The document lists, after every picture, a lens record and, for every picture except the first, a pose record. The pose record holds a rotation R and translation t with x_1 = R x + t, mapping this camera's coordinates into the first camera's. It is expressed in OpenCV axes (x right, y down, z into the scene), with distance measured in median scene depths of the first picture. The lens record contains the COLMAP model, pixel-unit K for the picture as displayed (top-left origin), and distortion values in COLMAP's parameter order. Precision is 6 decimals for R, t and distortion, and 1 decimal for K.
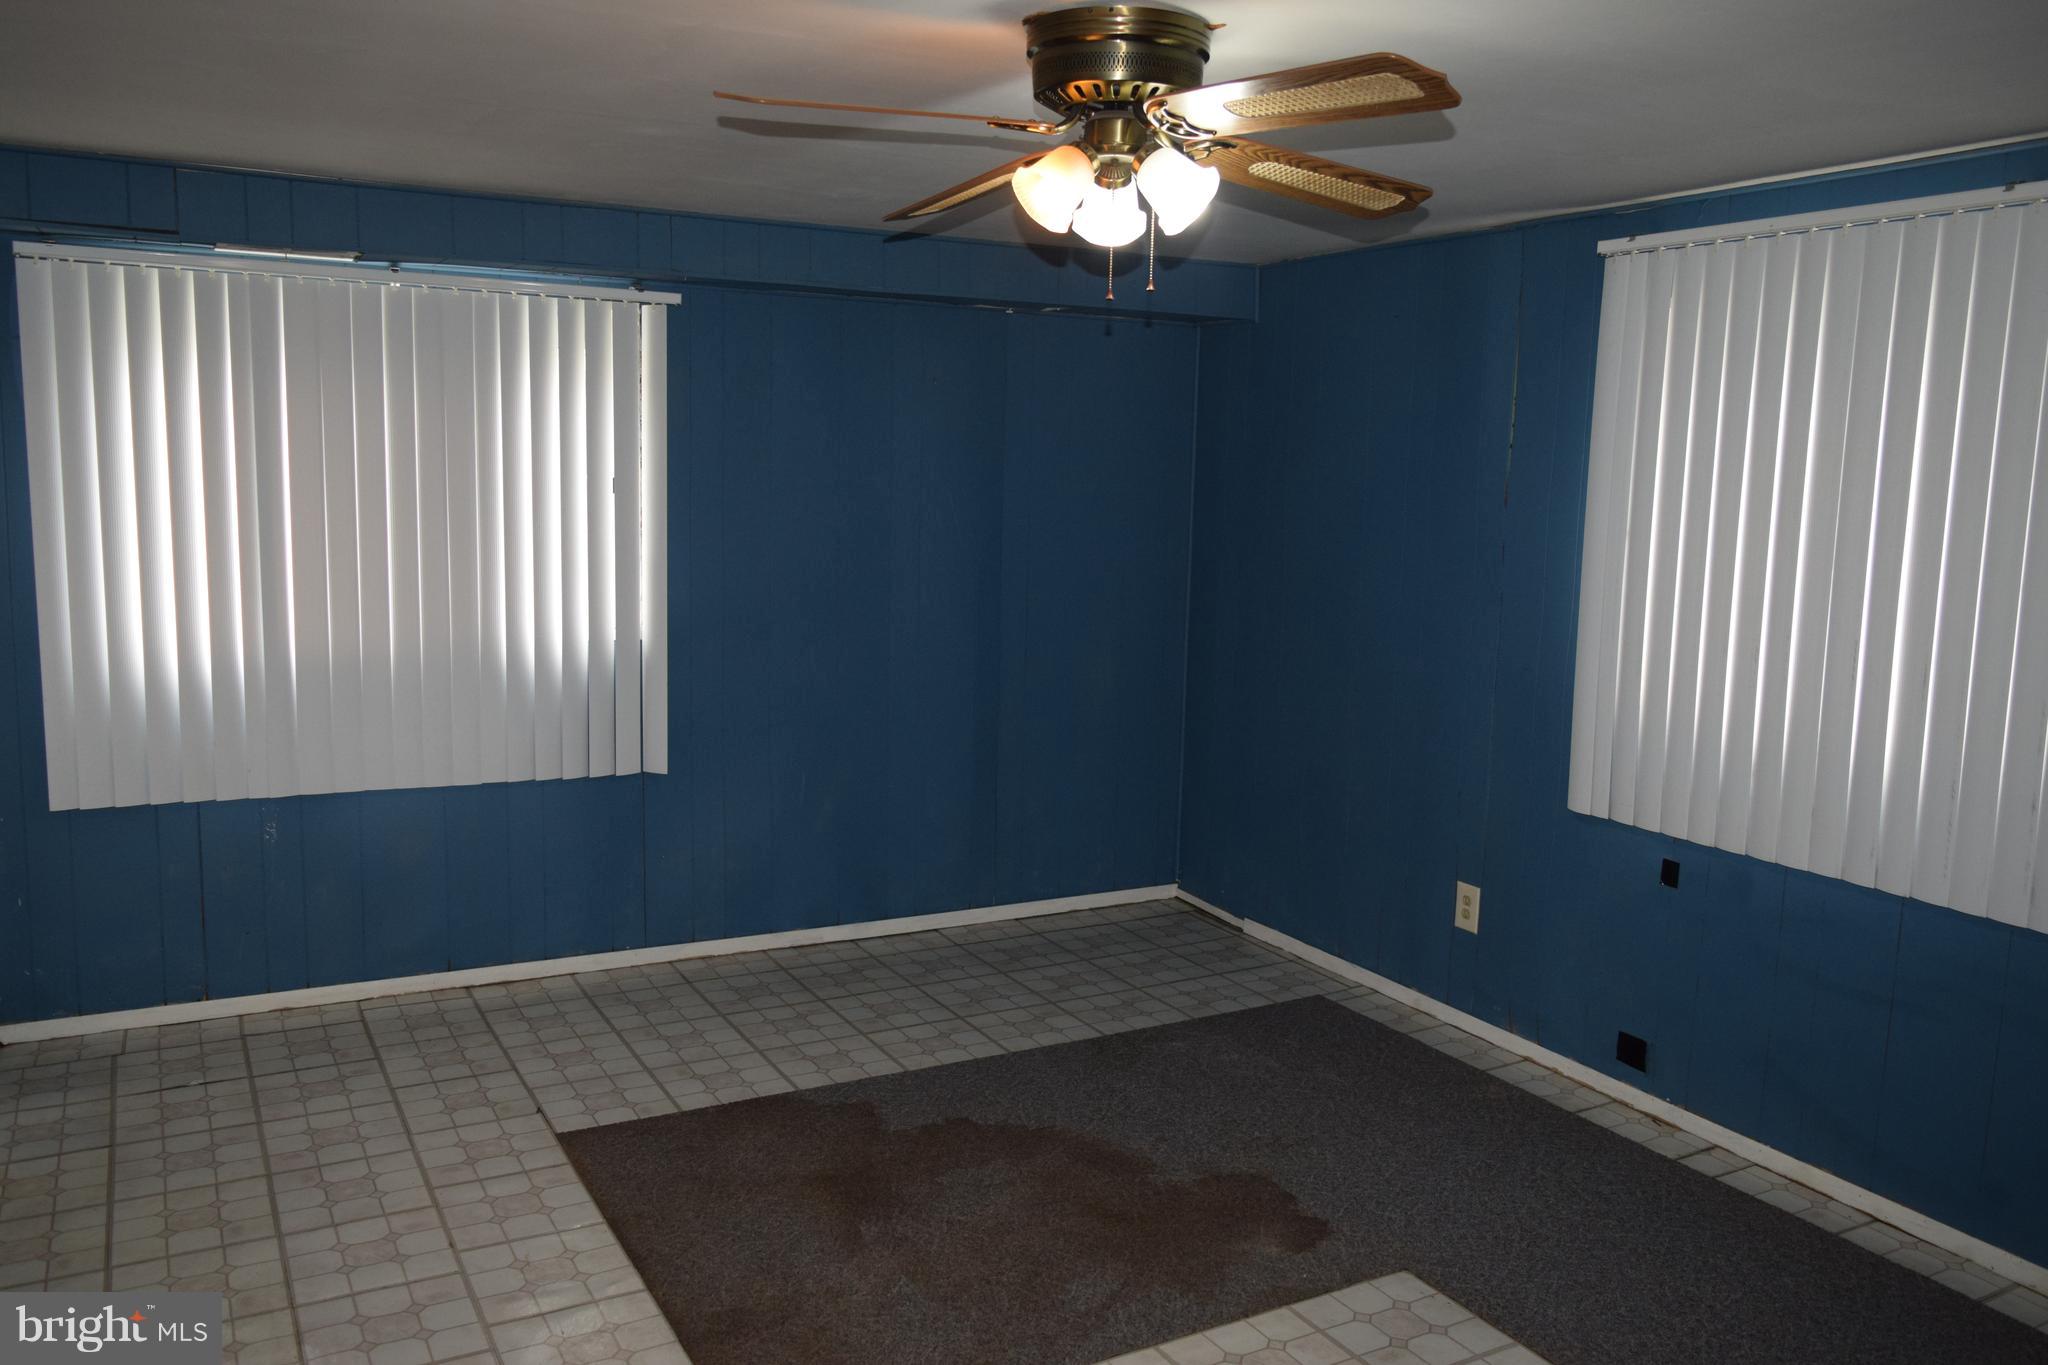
lens RADIAL K [[1582.8, 0, 1016.0], [0, 1582.8, 676.5], [0, 0, 1]] dist [-0.020588, 0.008524]
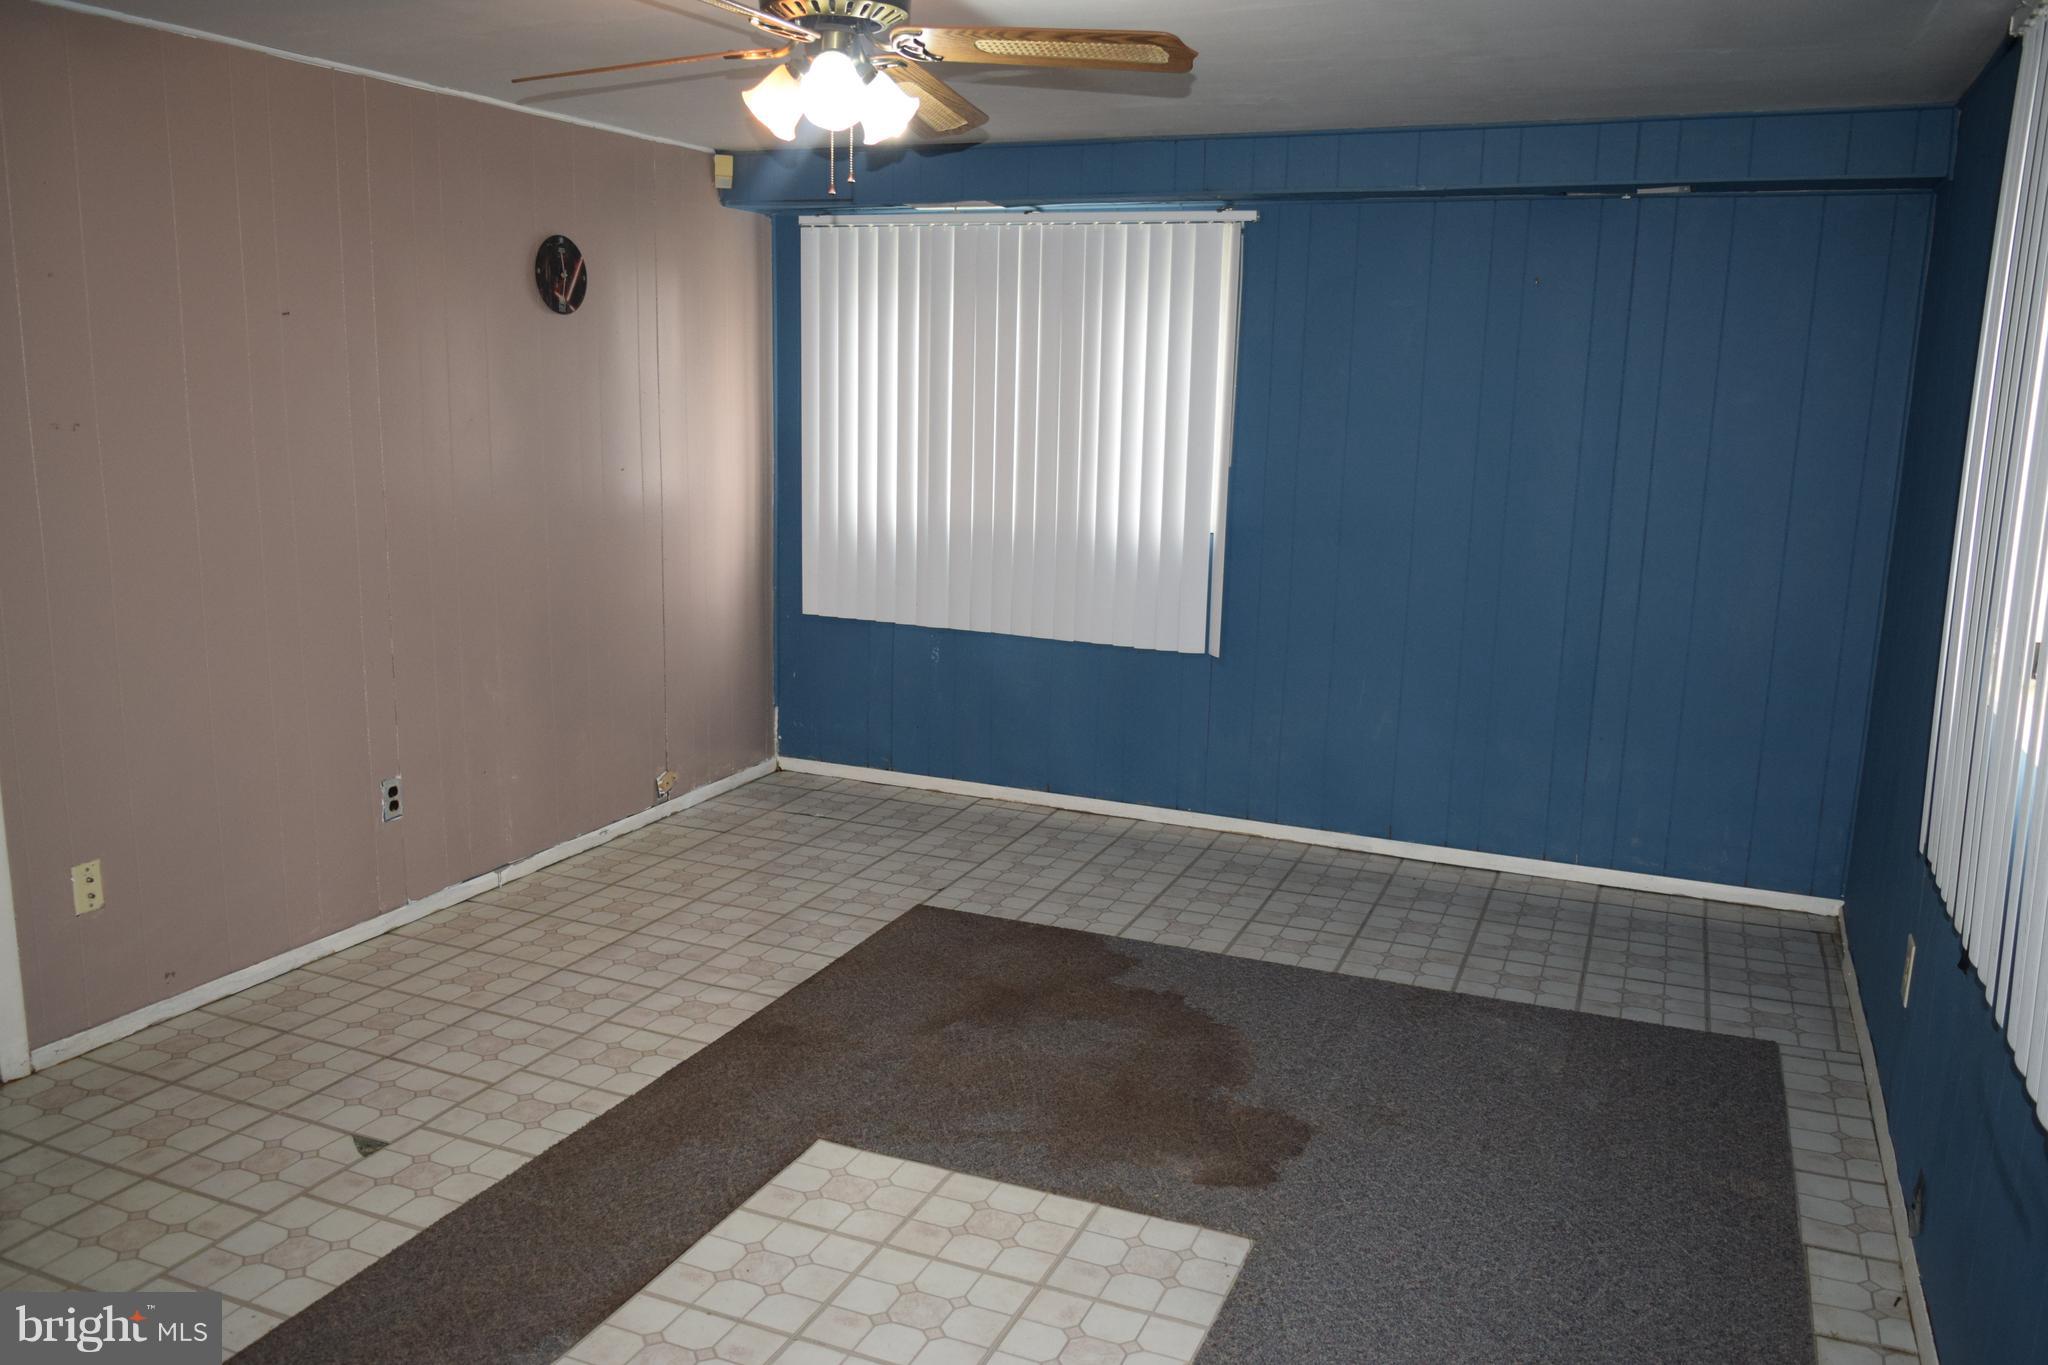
lens RADIAL K [[1582.8, 0, 1023.7], [0, 1582.8, 679.6], [0, 0, 1]] dist [-0.020588, 0.008524]
pose [[0.618060, 0.139232, -0.773703, 0.613654], [-0.111744, 0.989757, 0.088847, -0.006062], [0.778149, 0.031544, 0.627287, 0.237079]]
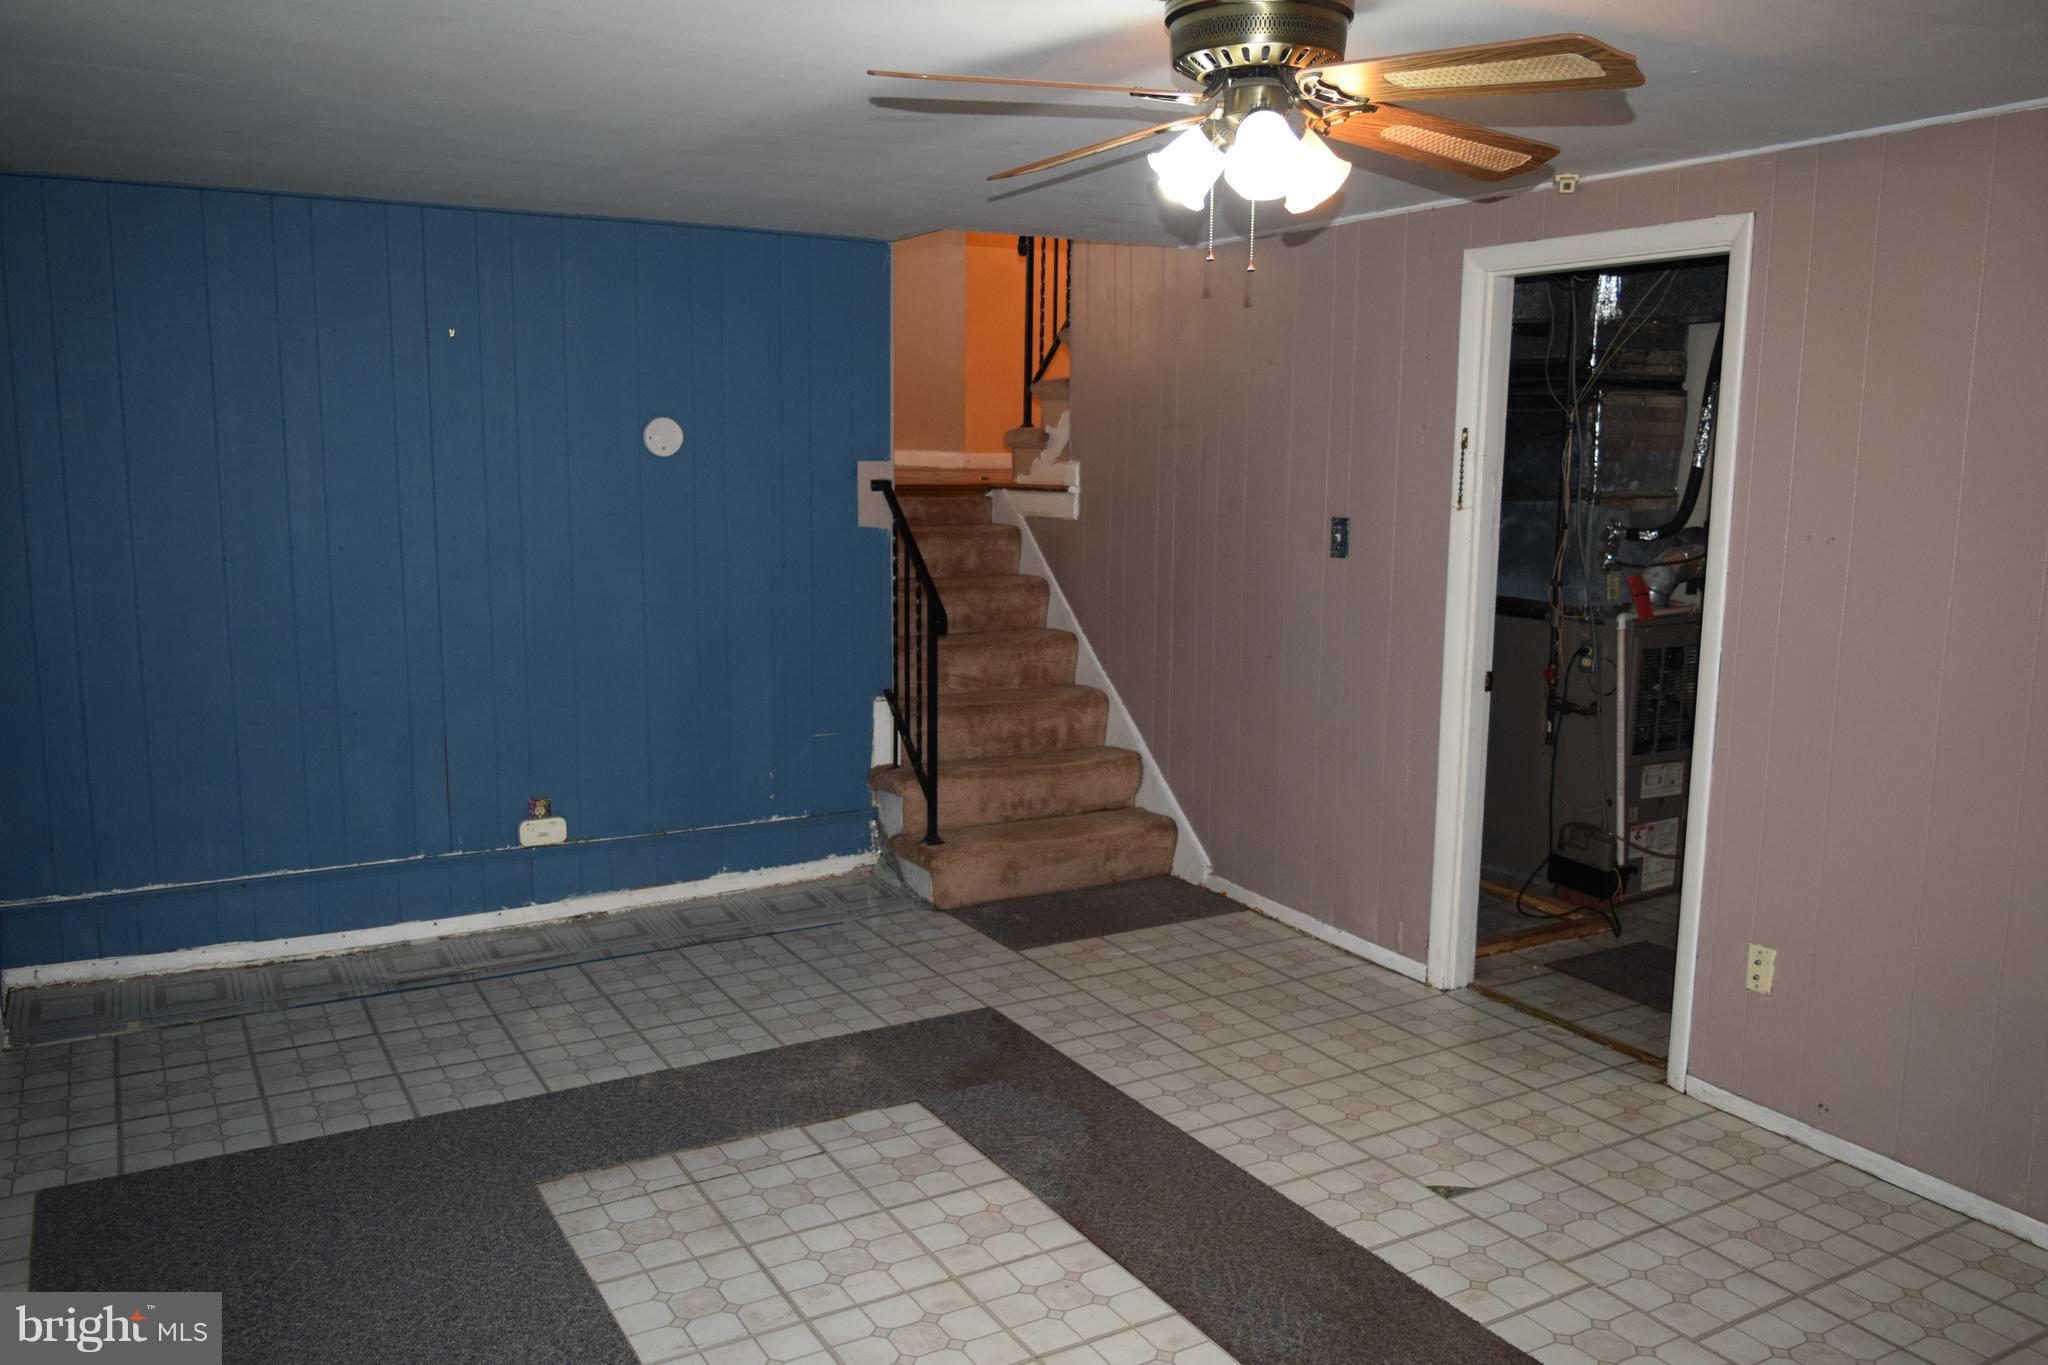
lens RADIAL K [[1582.8, 0, 1016.6], [0, 1582.8, 685.5], [0, 0, 1]] dist [-0.020588, 0.008524]
pose [[-0.999211, -0.032268, -0.023175, 0.125648], [-0.037530, 0.958028, 0.284207, -0.152946], [0.013032, 0.284853, -0.958483, 1.159806]]
